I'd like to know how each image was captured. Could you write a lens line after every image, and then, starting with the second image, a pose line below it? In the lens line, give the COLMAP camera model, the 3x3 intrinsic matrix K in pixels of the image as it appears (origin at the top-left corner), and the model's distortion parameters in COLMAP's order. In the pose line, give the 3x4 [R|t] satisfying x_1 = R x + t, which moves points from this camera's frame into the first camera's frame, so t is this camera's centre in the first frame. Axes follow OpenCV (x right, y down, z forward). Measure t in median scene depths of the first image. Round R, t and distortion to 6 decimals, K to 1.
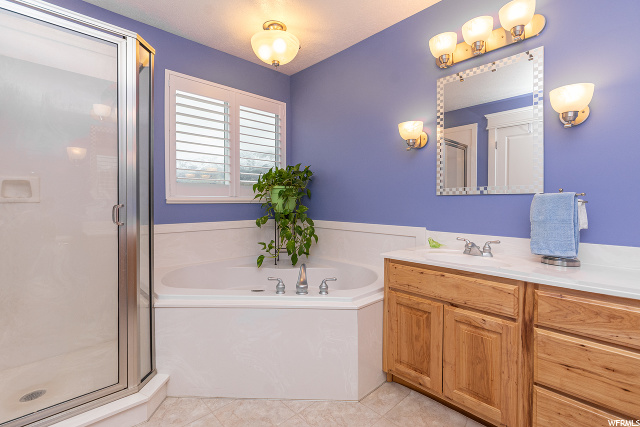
lens RADIAL K [[286.3, 0, 317.2], [0, 286.3, 209.0], [0, 0, 1]] dist [-0.002592, -0.001142]
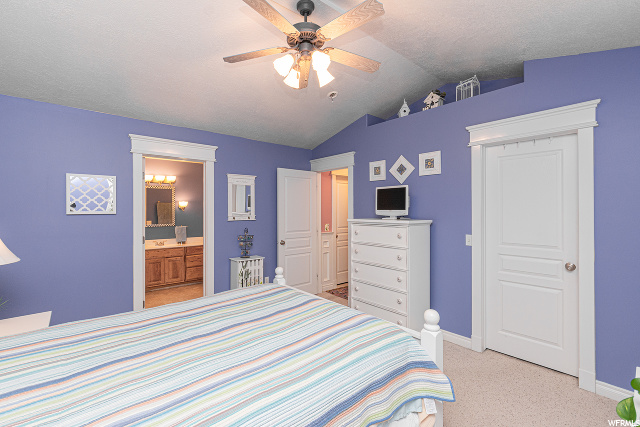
lens RADIAL K [[286.3, 0, 321.7], [0, 286.3, 211.8], [0, 0, 1]] dist [-0.002592, -0.001142]
pose [[0.019476, -0.000454, 0.999810, -3.225730], [0.021398, 0.999771, 0.000037, -0.223709], [-0.999581, 0.021393, 0.019481, -1.109933]]
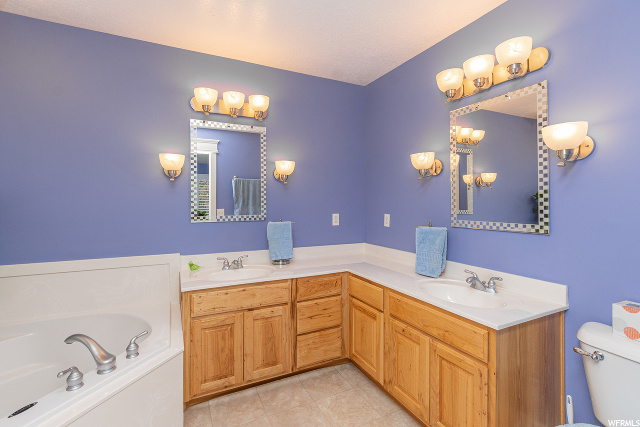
lens RADIAL K [[286.3, 0, 314.8], [0, 286.3, 208.0], [0, 0, 1]] dist [-0.002592, -0.001142]
pose [[0.293000, -0.013971, 0.956010, -0.708074], [0.019159, 0.999778, 0.008738, -0.147400], [-0.955920, 0.015756, 0.293203, 0.304720]]
